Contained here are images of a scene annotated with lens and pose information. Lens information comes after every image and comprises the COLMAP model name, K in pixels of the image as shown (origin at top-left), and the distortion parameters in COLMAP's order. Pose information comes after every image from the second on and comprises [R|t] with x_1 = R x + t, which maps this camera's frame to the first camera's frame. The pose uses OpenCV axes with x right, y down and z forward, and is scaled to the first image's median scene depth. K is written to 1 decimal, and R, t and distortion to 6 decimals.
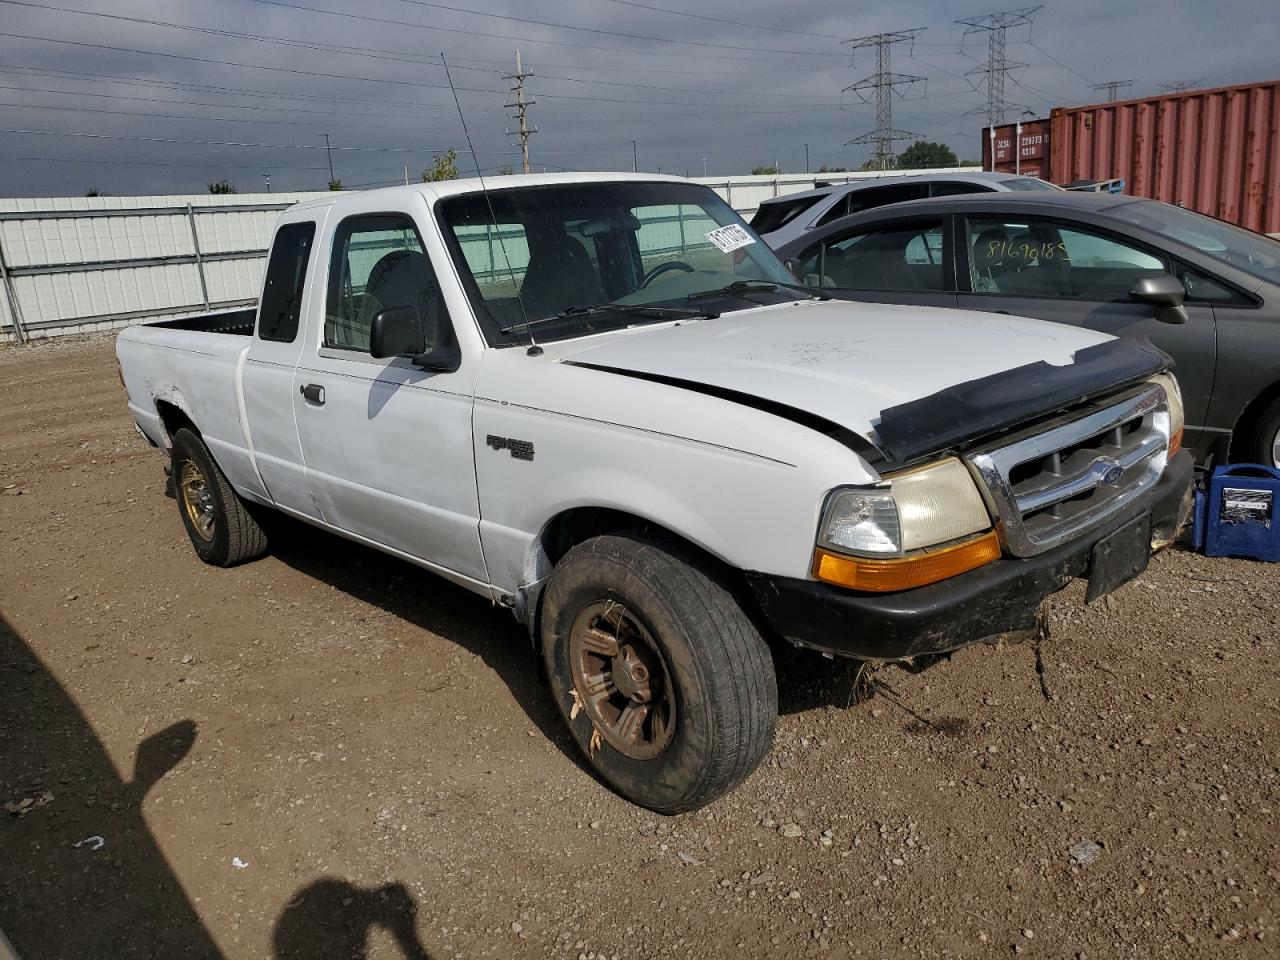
lens RADIAL K [[970.3, 0, 640.0], [0, 970.3, 480.0], [0, 0, 1]] dist [-0.049875, 0.002767]
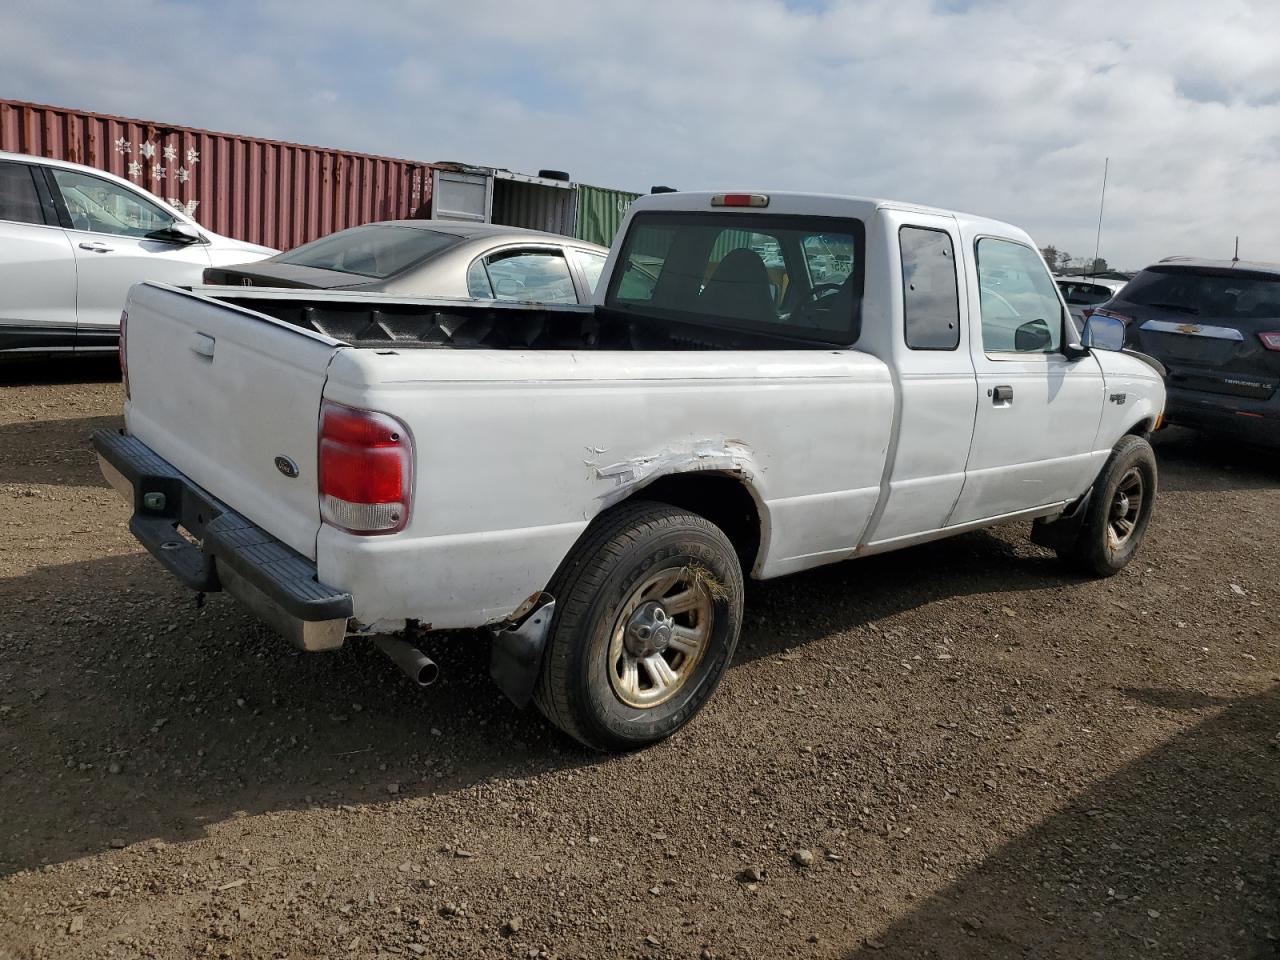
lens RADIAL K [[970.3, 0, 640.0], [0, 970.3, 480.0], [0, 0, 1]] dist [-0.049875, 0.002767]
pose [[0.023987, -0.153511, 0.987856, -1.438371], [0.173373, 0.973806, 0.147118, -0.225619], [-0.984564, 0.167738, 0.049973, 1.361587]]
